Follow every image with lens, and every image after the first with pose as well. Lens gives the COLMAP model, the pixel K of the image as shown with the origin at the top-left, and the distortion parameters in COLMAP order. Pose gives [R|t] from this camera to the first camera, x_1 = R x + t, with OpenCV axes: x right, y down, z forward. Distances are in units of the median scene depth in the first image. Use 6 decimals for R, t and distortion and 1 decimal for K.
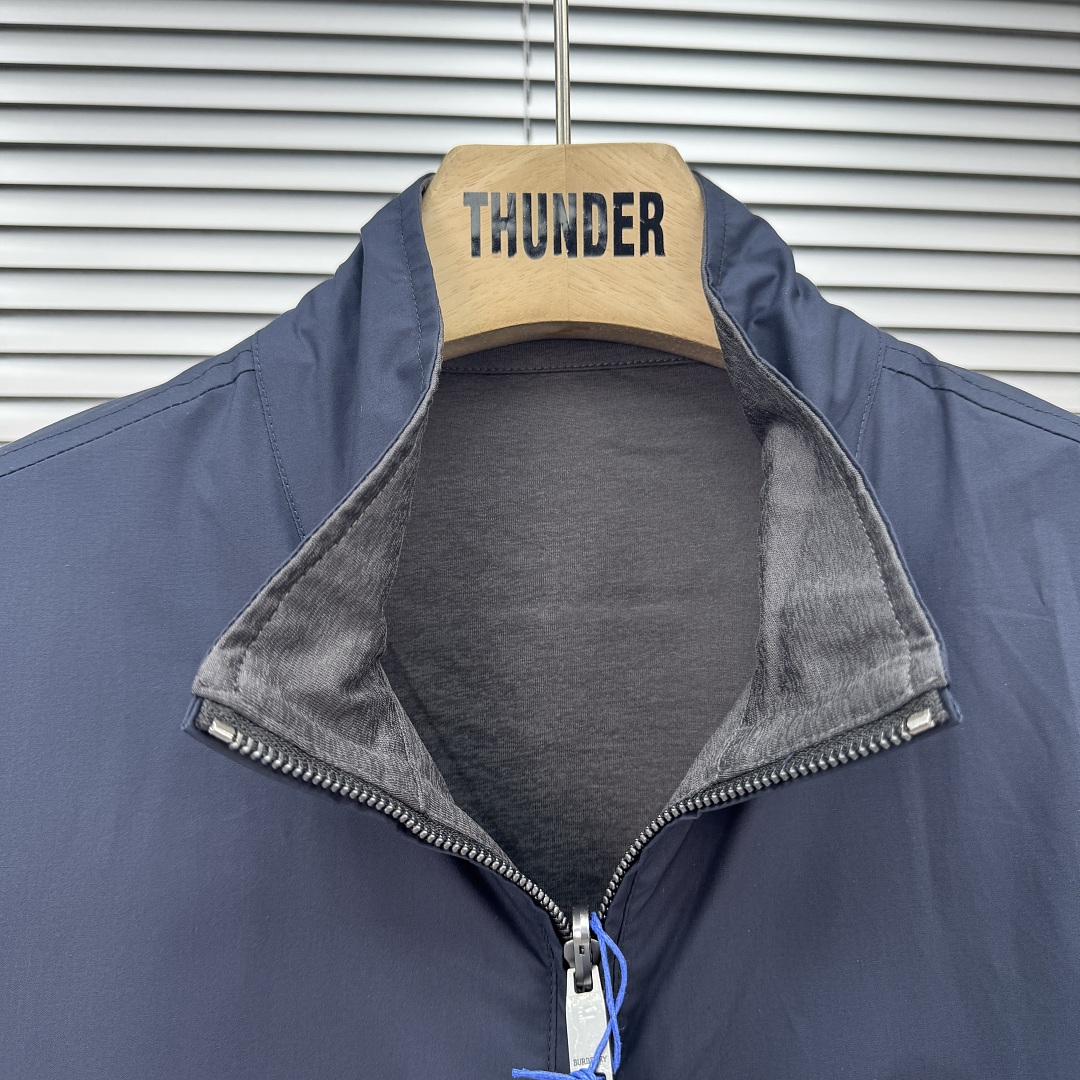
lens RADIAL K [[982.0, 0, 520.2], [0, 982.0, 585.0], [0, 0, 1]] dist [0.113155, -0.216931]
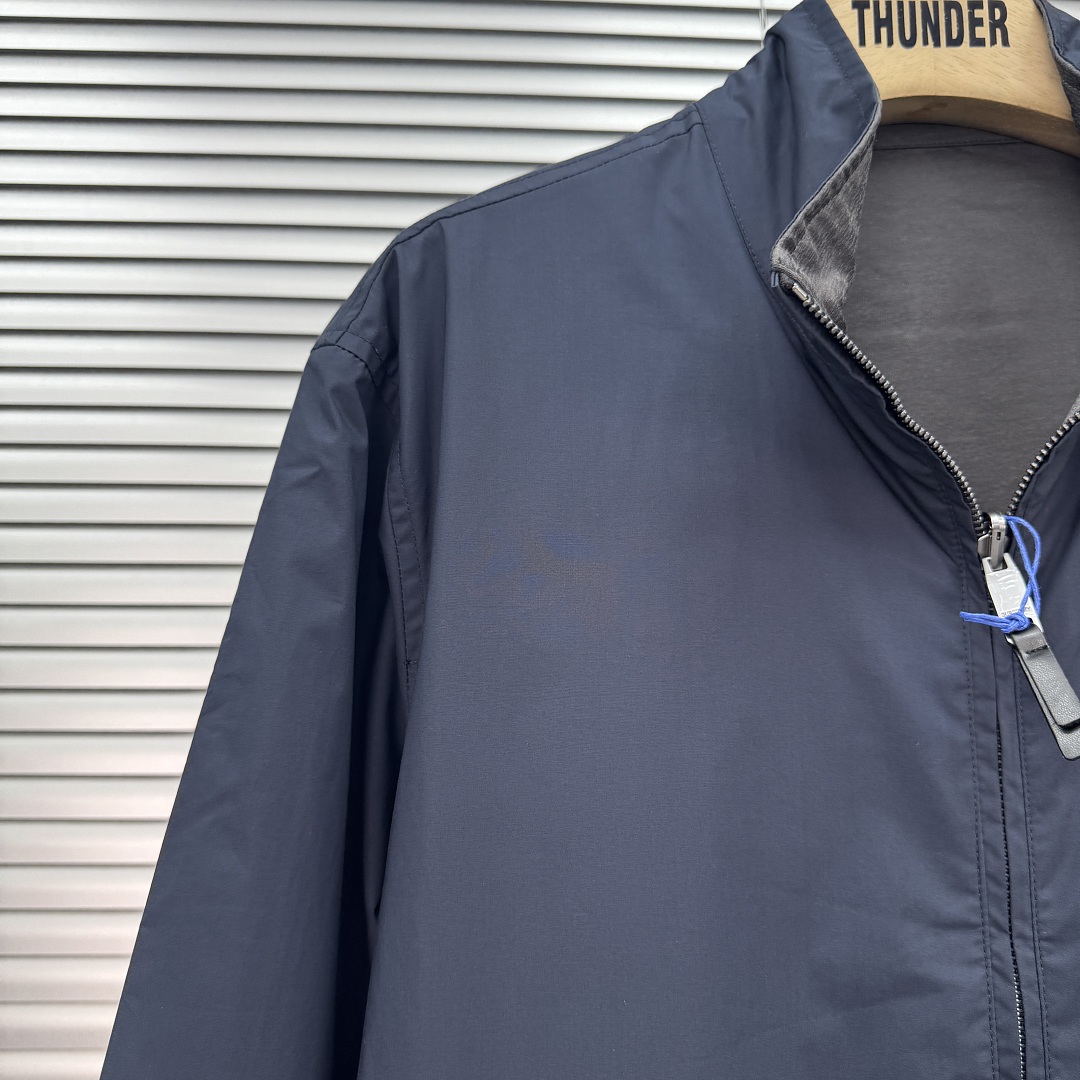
lens RADIAL K [[997.3, 0, 537.6], [0, 997.3, 592.9], [0, 0, 1]] dist [-0.002078, -0.010668]
pose [[0.999929, 0.000757, -0.011897, -0.446496], [-0.001435, 0.998366, -0.057117, 0.444680], [0.011835, 0.057130, 0.998297, -0.244077]]
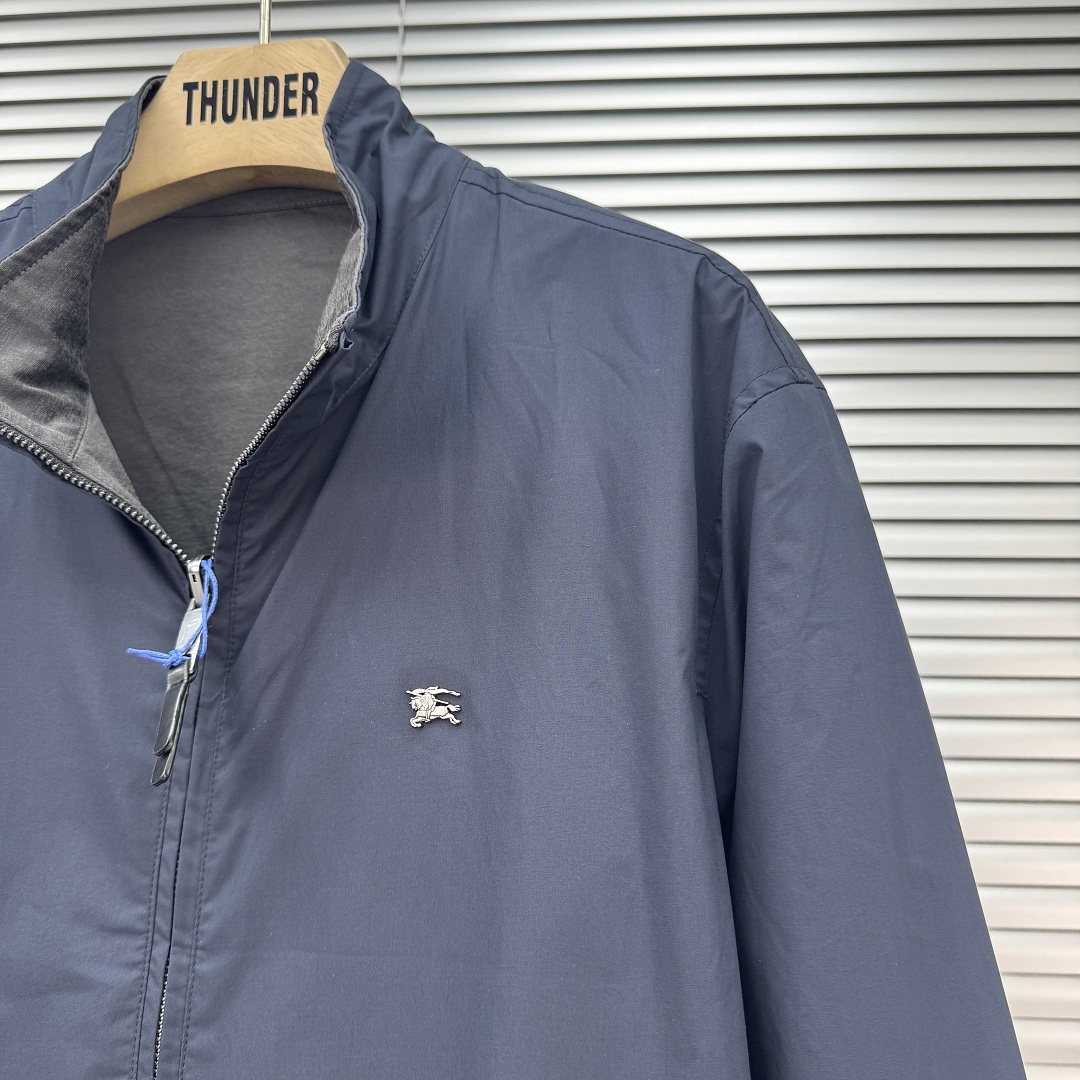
lens RADIAL K [[982.0, 0, 520.2], [0, 982.0, 585.0], [0, 0, 1]] dist [0.113155, -0.216931]
pose [[0.987430, 0.002971, -0.158032, 0.639309], [-0.012304, 0.998234, -0.058109, 0.391134], [0.157580, 0.059323, 0.985723, -0.271261]]
